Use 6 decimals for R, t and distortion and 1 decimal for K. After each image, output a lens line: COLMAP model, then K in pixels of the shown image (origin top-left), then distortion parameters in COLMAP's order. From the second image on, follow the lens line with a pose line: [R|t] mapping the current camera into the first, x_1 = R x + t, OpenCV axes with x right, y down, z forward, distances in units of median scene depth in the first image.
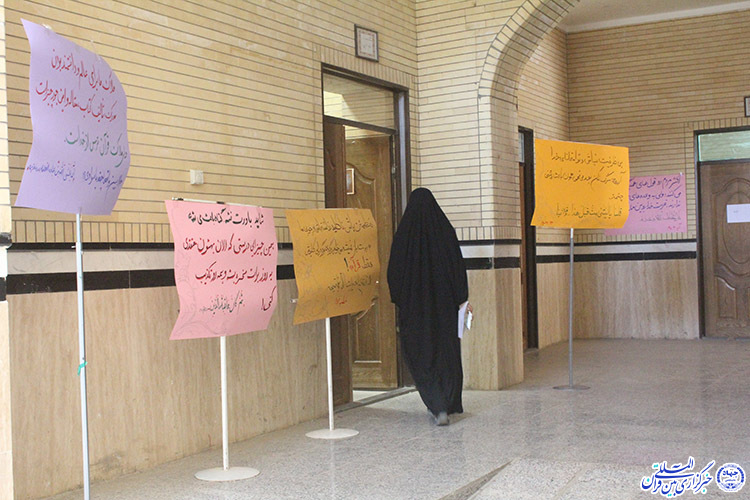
lens RADIAL K [[1021.8, 0, 374.8], [0, 1021.8, 250.6], [0, 0, 1]] dist [0.016677, 0.000000]
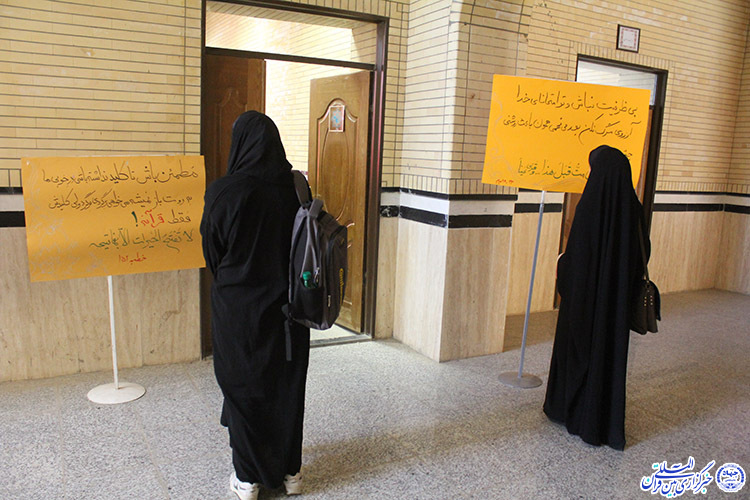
lens RADIAL K [[618.9, 0, 375.5], [0, 618.9, 253.6], [0, 0, 1]] dist [-0.105994, 0.046040]
pose [[0.835645, 0.153391, -0.527416, 0.345361], [-0.061584, 0.980325, 0.187538, -0.055424], [0.545806, -0.124235, 0.828650, 0.529746]]
